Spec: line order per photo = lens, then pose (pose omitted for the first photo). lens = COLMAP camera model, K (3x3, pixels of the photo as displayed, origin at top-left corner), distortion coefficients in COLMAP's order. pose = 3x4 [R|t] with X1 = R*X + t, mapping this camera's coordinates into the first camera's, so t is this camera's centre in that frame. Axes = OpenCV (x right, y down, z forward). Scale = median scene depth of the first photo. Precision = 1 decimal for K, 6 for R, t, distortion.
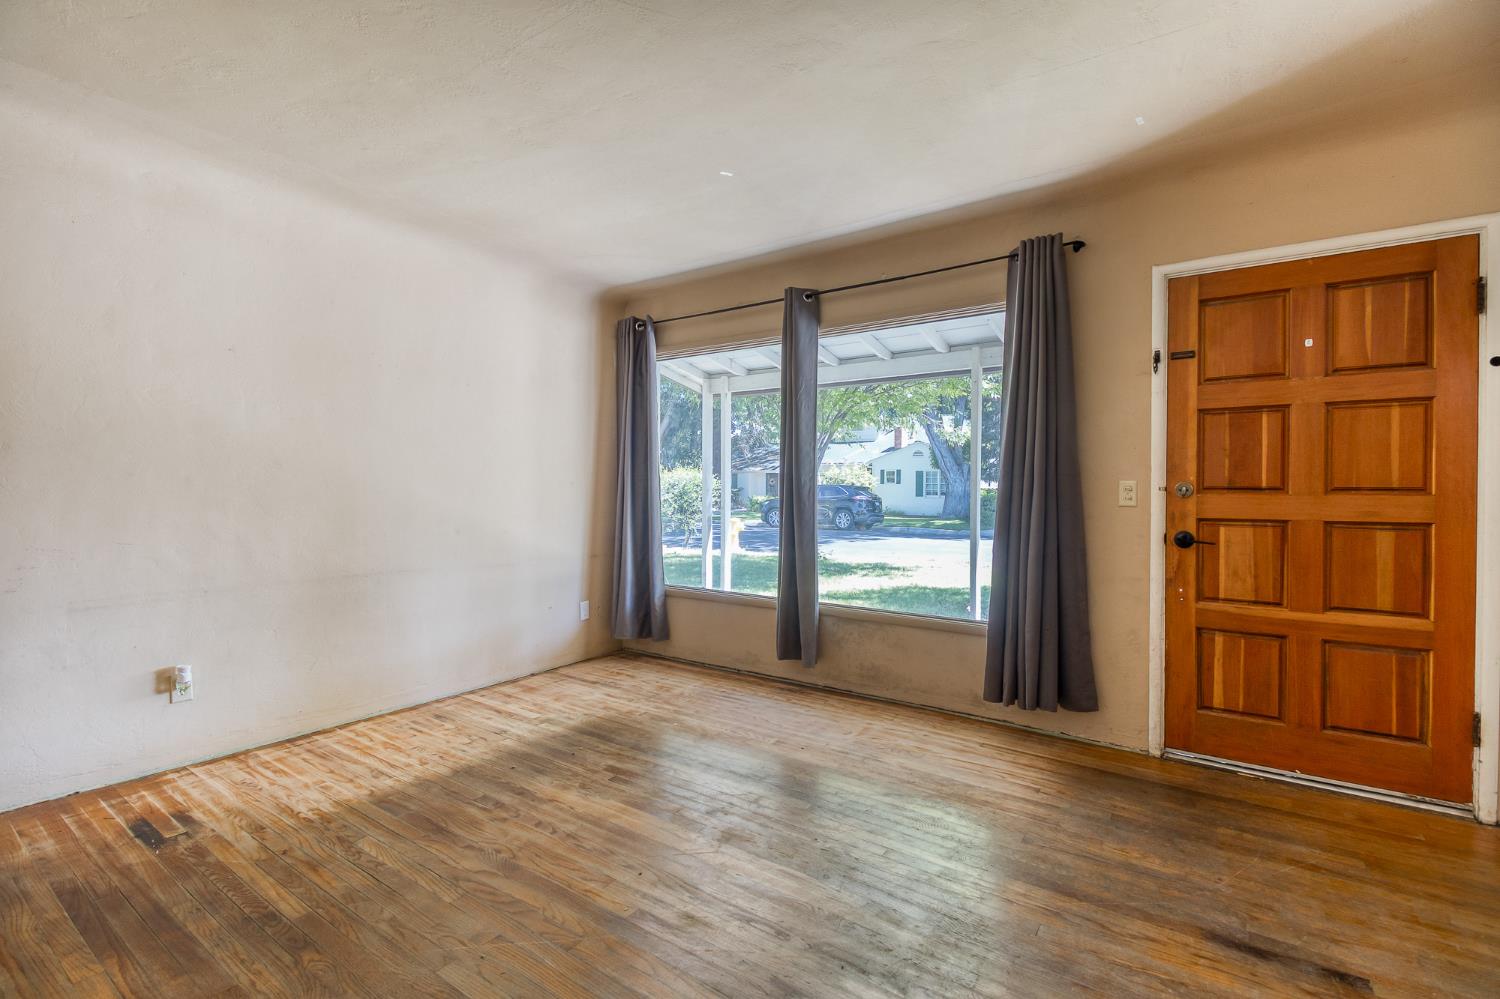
lens RADIAL K [[679.3, 0, 740.2], [0, 679.3, 490.5], [0, 0, 1]] dist [-0.017531, -0.002719]
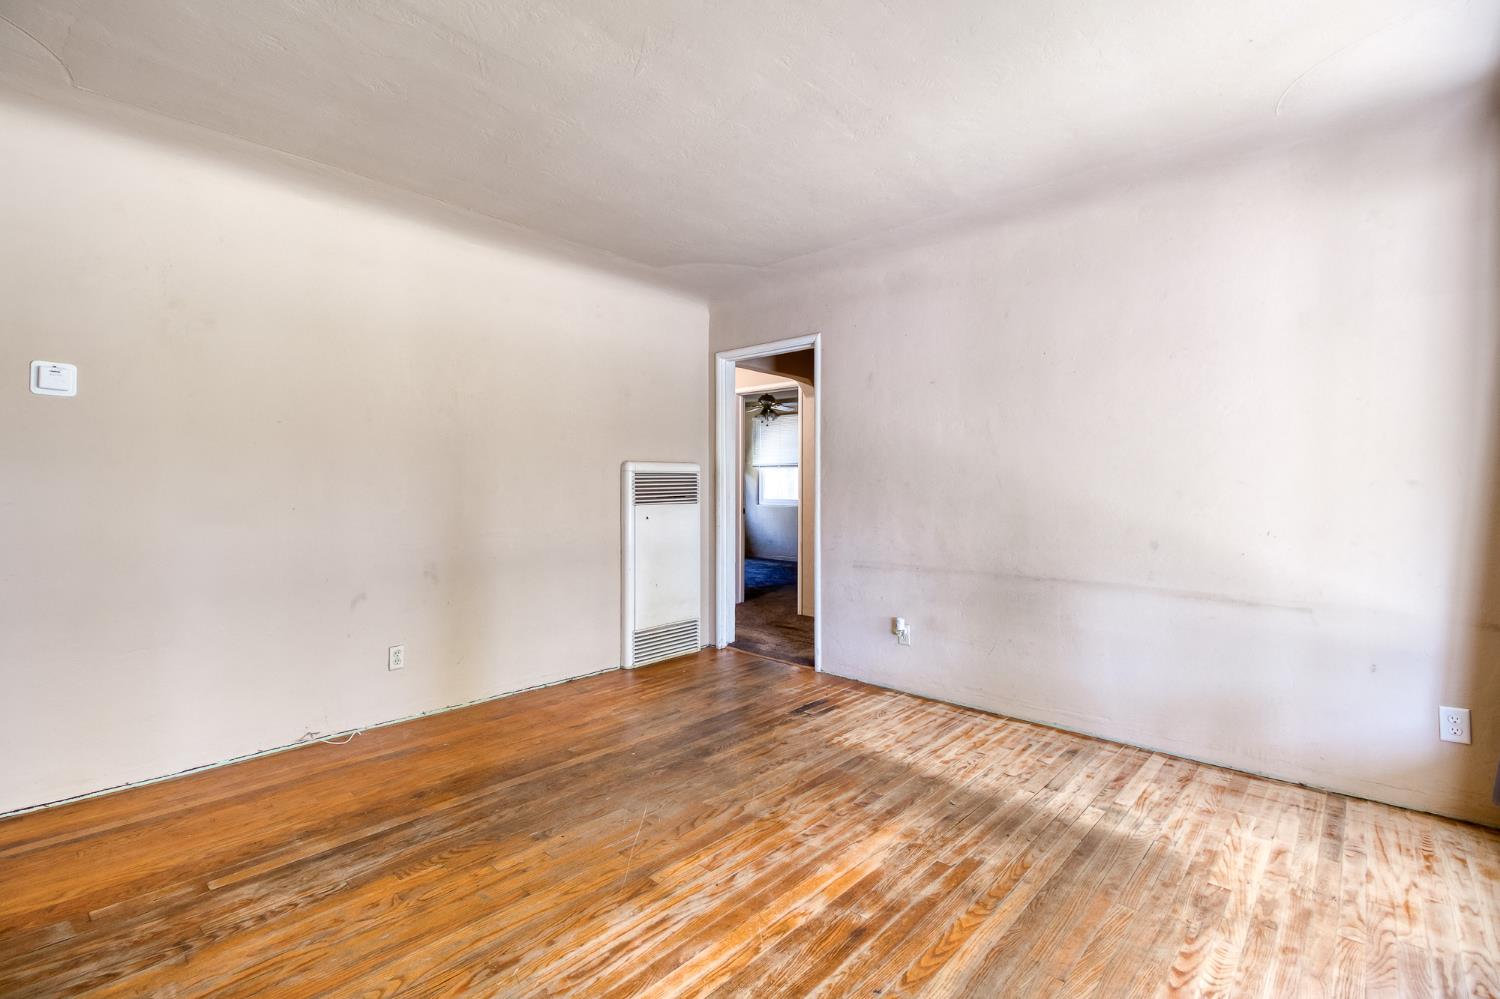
lens RADIAL K [[679.3, 0, 741.2], [0, 679.3, 494.2], [0, 0, 1]] dist [-0.017531, -0.002719]
pose [[-0.145158, 0.007451, -0.989380, 0.566916], [-0.009250, 0.999918, 0.008887, -0.005270], [0.989365, 0.010442, -0.145077, 0.817994]]
